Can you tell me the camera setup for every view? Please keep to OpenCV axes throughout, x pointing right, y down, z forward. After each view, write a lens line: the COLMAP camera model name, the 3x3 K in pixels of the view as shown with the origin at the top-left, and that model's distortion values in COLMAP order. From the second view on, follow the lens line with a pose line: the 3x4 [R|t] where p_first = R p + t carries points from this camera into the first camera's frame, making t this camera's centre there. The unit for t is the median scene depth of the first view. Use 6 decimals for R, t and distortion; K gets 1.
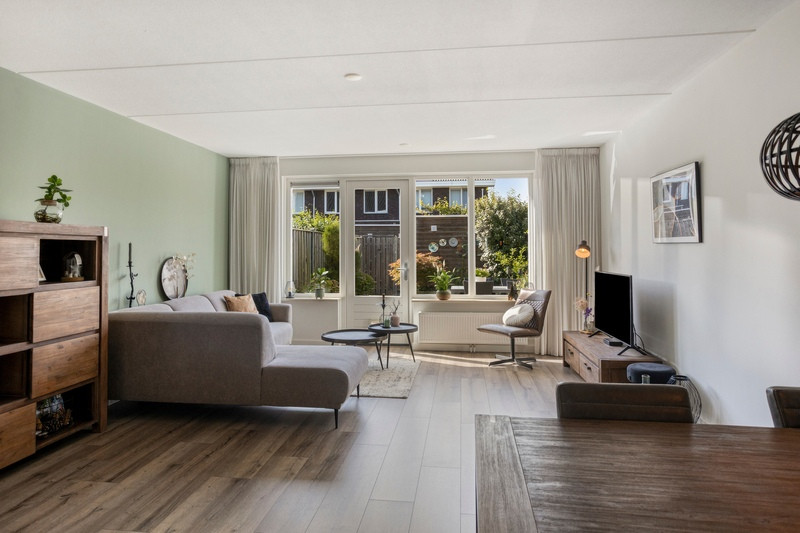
lens RADIAL K [[503.5, 0, 393.2], [0, 503.5, 235.2], [0, 0, 1]] dist [-0.020884, -0.001110]
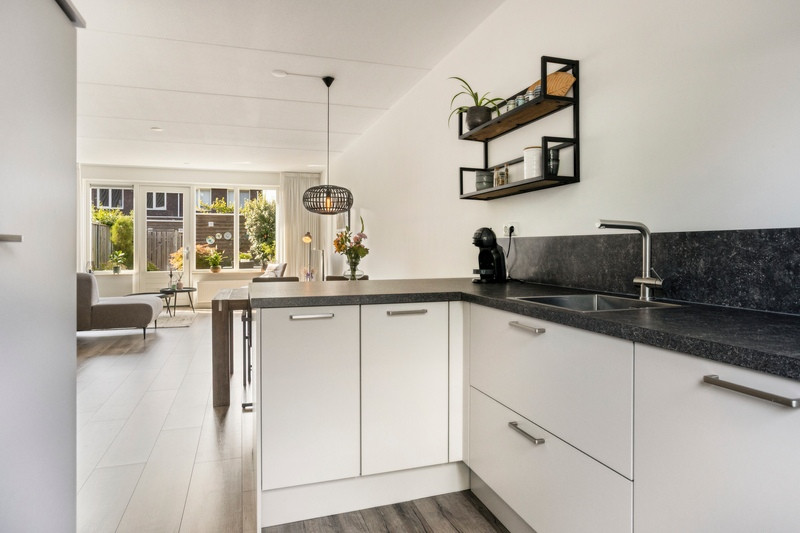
lens RADIAL K [[458.1, 0, 378.1], [0, 458.1, 243.6], [0, 0, 1]] dist [-0.019909, 0.004494]
pose [[0.910112, 0.004068, 0.414342, -0.018636], [-0.013405, 0.999717, 0.019629, 0.014512], [-0.414145, -0.023419, 0.909909, -0.375720]]
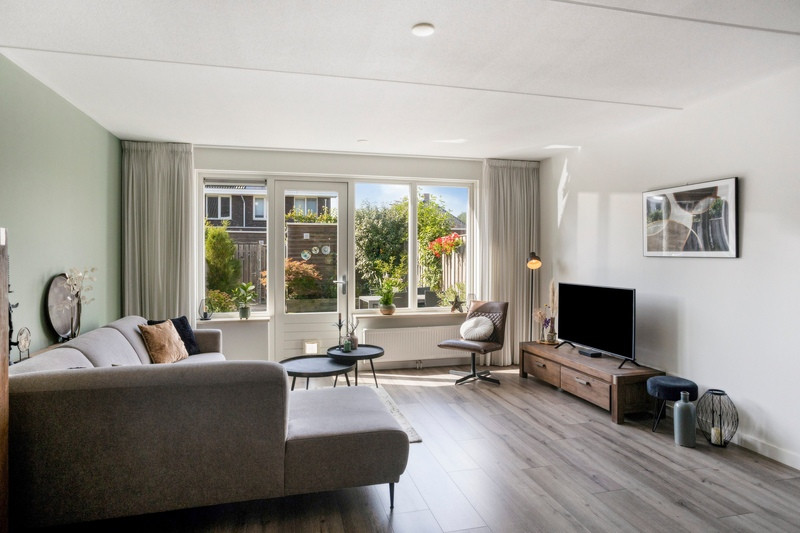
lens RADIAL K [[458.1, 0, 397.2], [0, 458.1, 258.2], [0, 0, 1]] dist [-0.019909, 0.004494]
pose [[0.932911, -0.000125, 0.360108, -0.189945], [-0.012303, 0.999405, 0.032220, -0.002872], [-0.359897, -0.034488, 0.932354, 0.209096]]
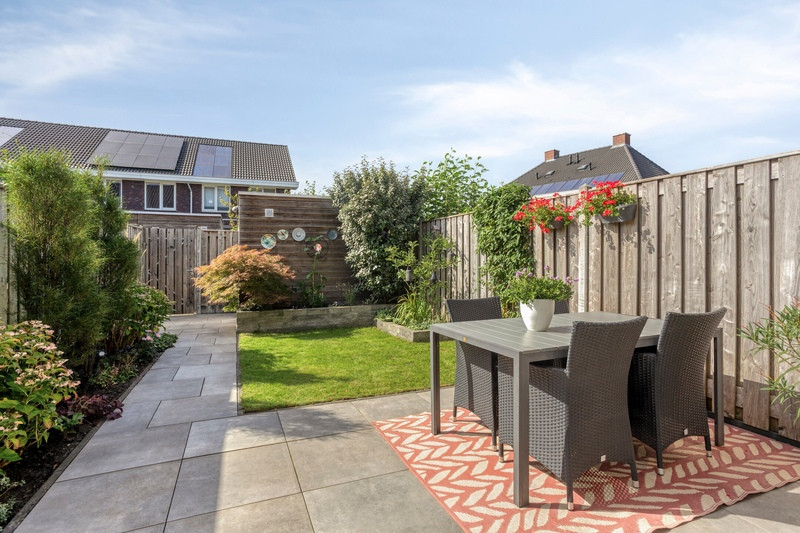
lens RADIAL K [[411.7, 0, 406.3], [0, 411.7, 250.6], [0, 0, 1]] dist [-0.029578, 0.015969]
pose [[0.870876, 0.007689, 0.491443, -0.066401], [-0.017090, 0.999747, 0.014643, 0.060231], [-0.491206, -0.021151, 0.870787, 1.060603]]
